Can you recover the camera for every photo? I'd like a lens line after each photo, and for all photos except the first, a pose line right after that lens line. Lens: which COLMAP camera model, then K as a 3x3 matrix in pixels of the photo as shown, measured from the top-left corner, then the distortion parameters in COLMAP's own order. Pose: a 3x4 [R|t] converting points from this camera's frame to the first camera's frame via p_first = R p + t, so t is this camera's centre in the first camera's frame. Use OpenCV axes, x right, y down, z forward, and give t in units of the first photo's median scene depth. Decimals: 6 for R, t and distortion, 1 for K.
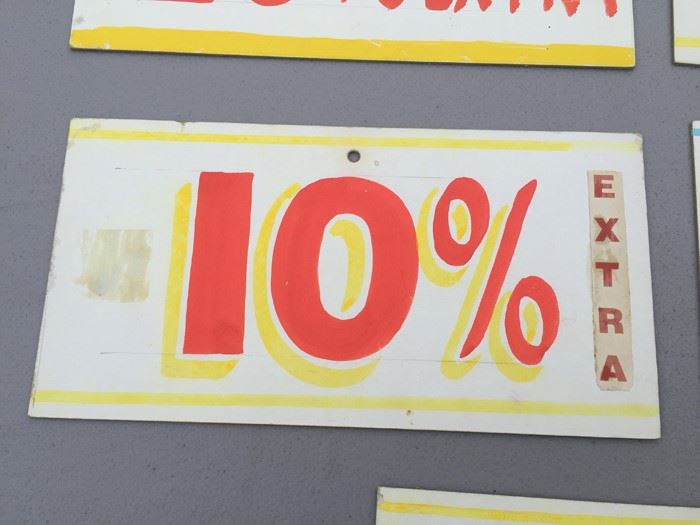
lens RADIAL K [[587.7, 0, 348.6], [0, 587.7, 262.1], [0, 0, 1]] dist [0.061445, -0.098976]
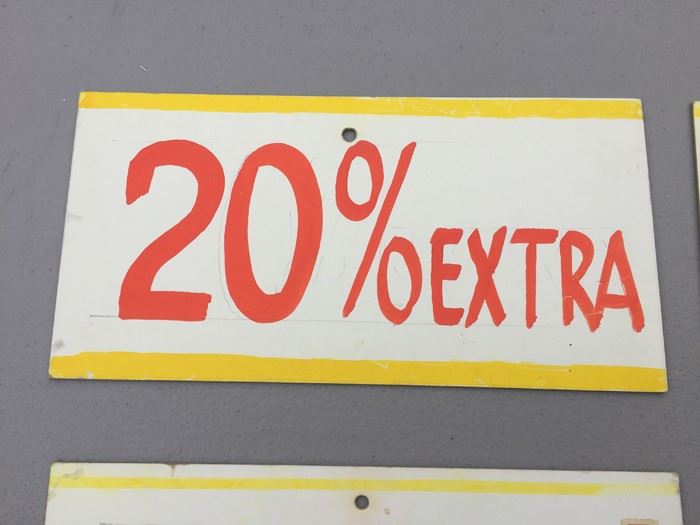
lens RADIAL K [[587.7, 0, 351.0], [0, 587.7, 259.1], [0, 0, 1]] dist [0.061445, -0.098976]
pose [[0.999549, -0.029469, -0.005774, 0.008587], [0.029327, 0.999298, -0.023297, -0.519415], [0.006457, 0.023118, 0.999712, 0.080741]]
